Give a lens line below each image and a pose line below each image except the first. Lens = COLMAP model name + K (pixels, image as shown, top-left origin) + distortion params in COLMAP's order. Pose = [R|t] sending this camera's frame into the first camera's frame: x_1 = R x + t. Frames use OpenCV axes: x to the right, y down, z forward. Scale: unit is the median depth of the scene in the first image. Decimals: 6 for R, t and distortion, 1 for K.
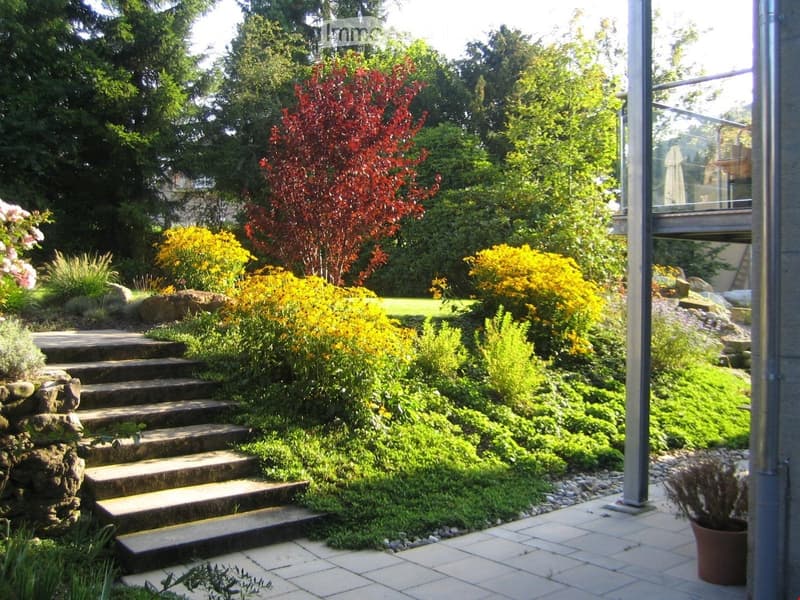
lens RADIAL K [[863.5, 0, 400.0], [0, 863.5, 300.0], [0, 0, 1]] dist [-0.085487, -0.020633]
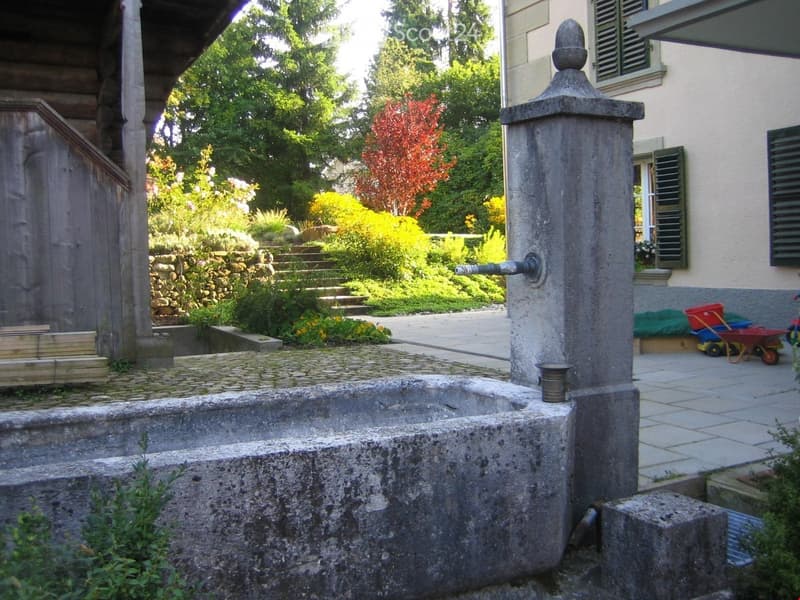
lens RADIAL K [[863.5, 0, 400.0], [0, 863.5, 300.0], [0, 0, 1]] dist [-0.085487, -0.020633]
pose [[0.978514, -0.022032, -0.204999, 0.285377], [0.027836, 0.999288, 0.025474, 0.105672], [0.204292, -0.030633, 0.978431, -0.791036]]
